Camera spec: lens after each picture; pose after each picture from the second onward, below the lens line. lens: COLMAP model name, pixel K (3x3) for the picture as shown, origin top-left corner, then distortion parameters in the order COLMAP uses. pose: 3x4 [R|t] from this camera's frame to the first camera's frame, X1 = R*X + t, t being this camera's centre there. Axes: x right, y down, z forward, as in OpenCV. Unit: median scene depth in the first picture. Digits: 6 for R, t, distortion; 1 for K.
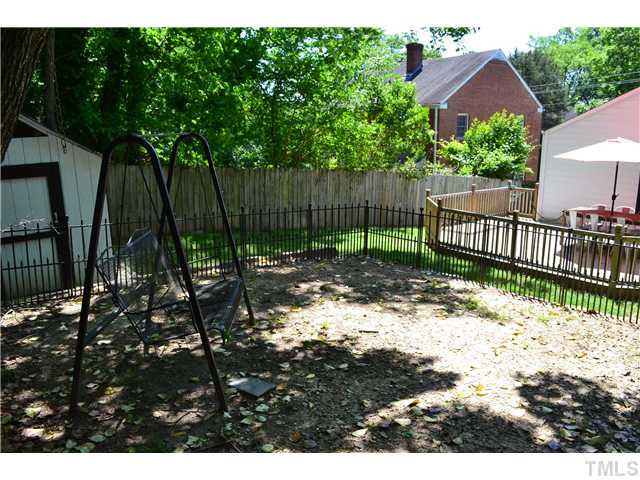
lens RADIAL K [[518.3, 0, 319.6], [0, 518.3, 239.9], [0, 0, 1]] dist [-0.069136, 0.003438]
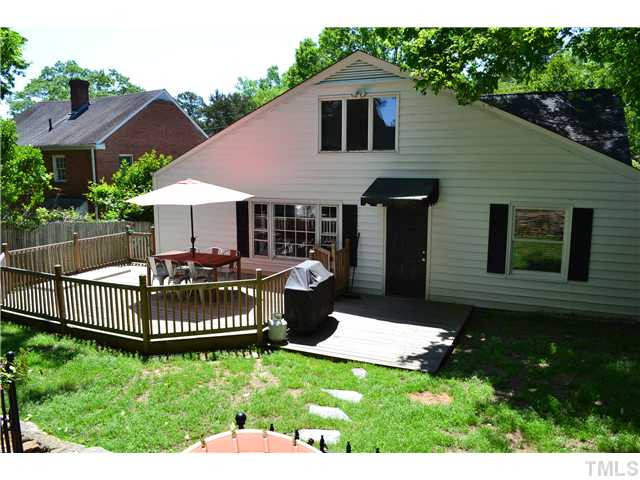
lens RADIAL K [[518.3, 0, 319.6], [0, 518.3, 240.3], [0, 0, 1]] dist [-0.069136, 0.003438]
pose [[0.890643, -0.067722, 0.449631, 0.189557], [0.099446, 0.993919, -0.047285, -0.006335], [-0.443695, 0.086828, 0.891962, 0.003296]]
